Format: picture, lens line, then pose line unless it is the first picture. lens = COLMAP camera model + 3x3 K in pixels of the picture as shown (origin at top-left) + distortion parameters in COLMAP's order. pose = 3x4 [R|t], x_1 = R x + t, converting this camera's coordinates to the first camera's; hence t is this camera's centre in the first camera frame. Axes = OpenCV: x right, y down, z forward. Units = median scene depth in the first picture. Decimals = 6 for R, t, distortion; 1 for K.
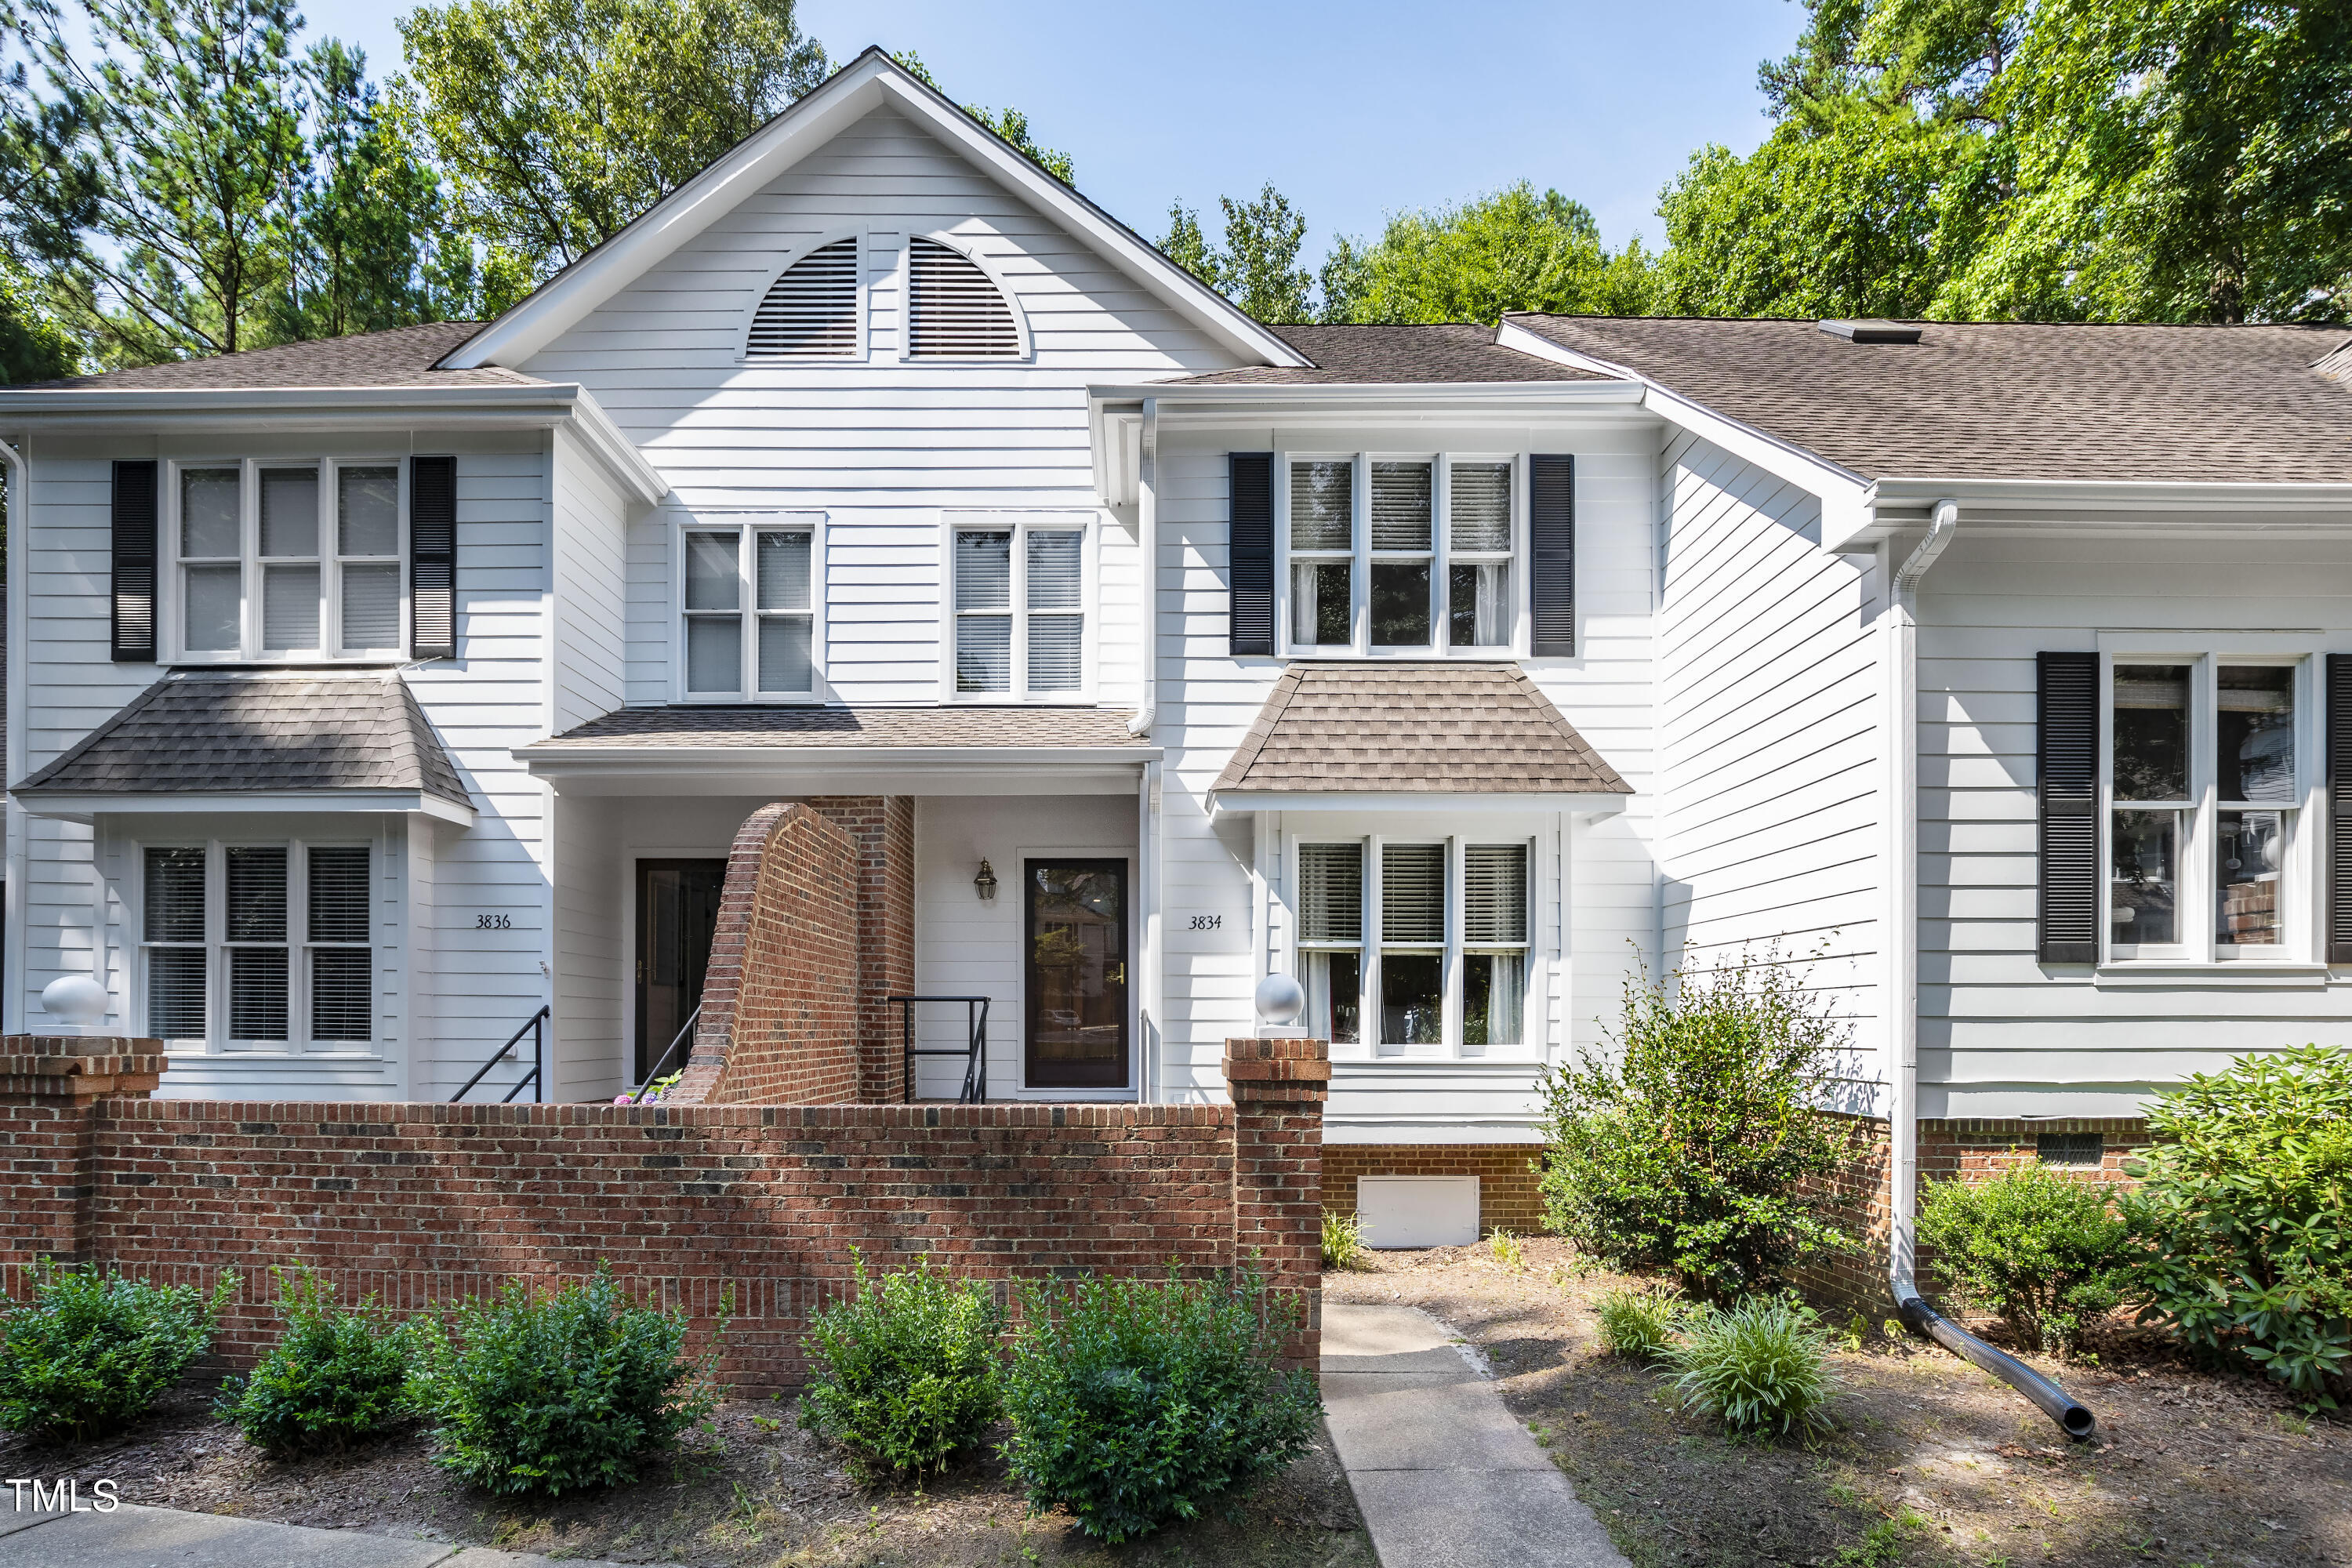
lens RADIAL K [[1050.0, 0, 1146.7], [0, 1050.0, 1025.0], [0, 0, 1]] dist [0.005019, 0.000061]
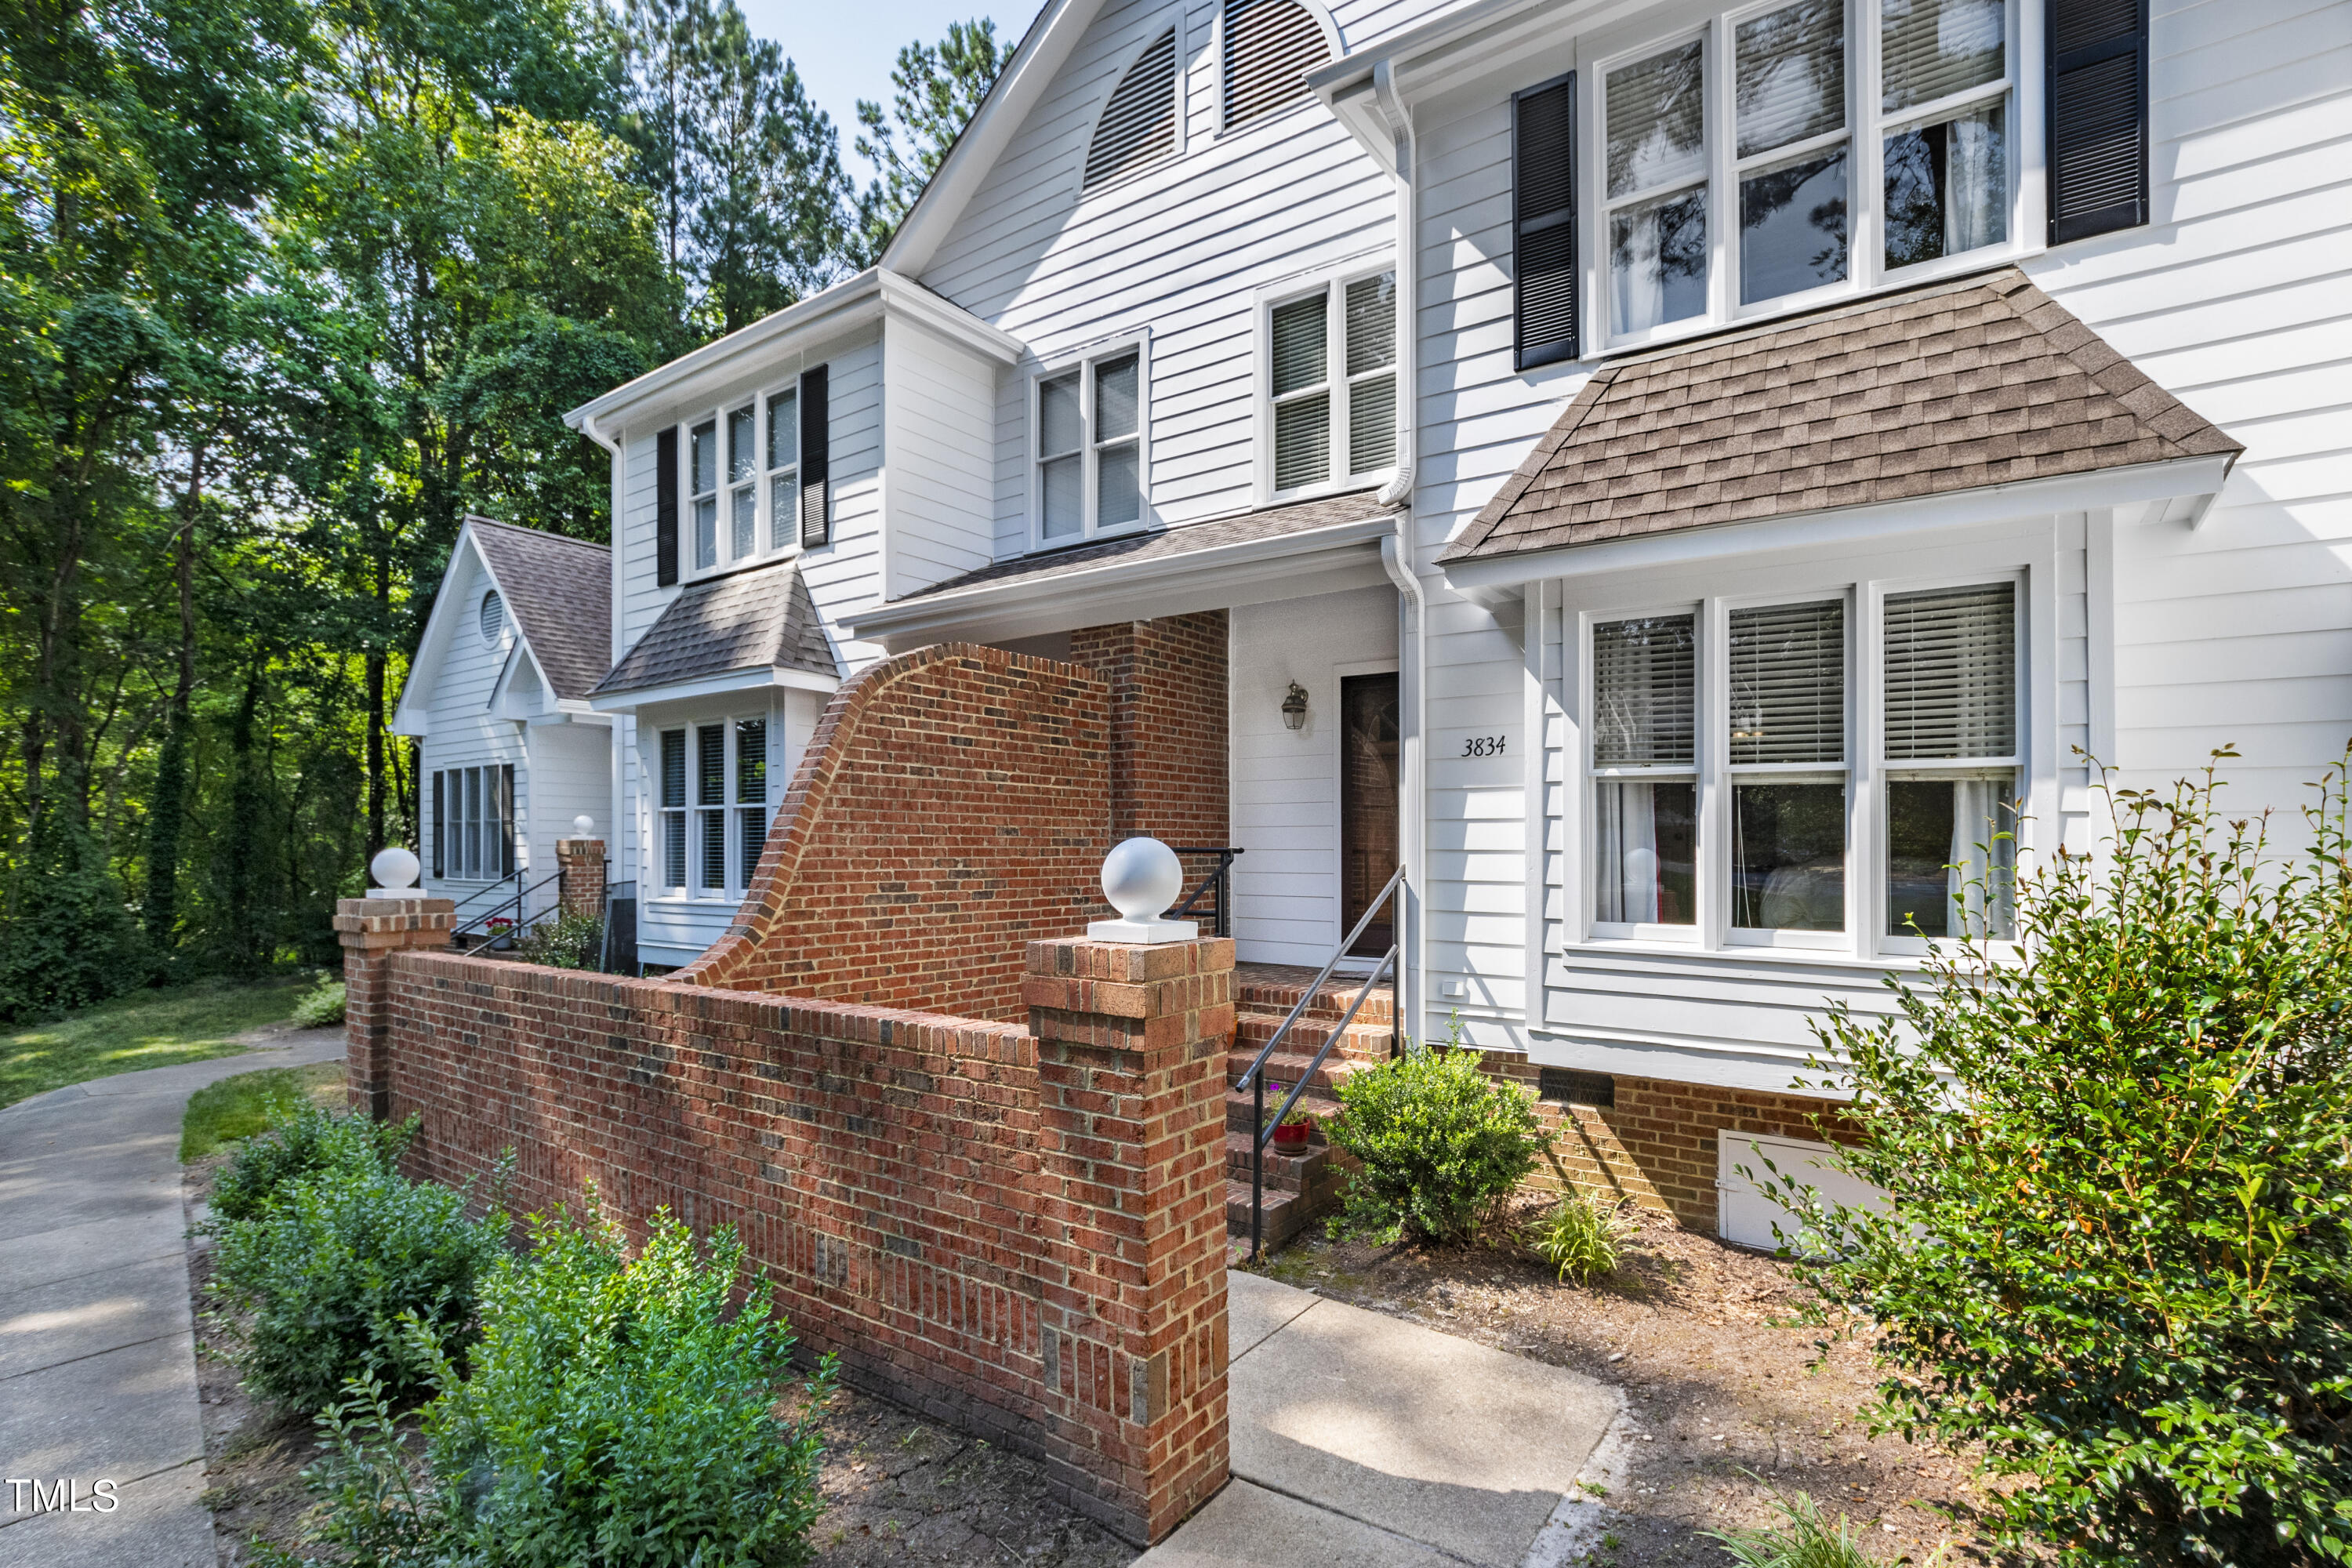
lens RADIAL K [[1072.4, 0, 1238.7], [0, 1072.4, 825.6], [0, 0, 1]] dist [0.000107, 0.000296]
pose [[0.836137, -0.008306, -0.548458, 0.325823], [-0.005175, 0.999721, -0.023029, -0.025804], [0.548497, 0.022094, 0.835861, 0.297615]]
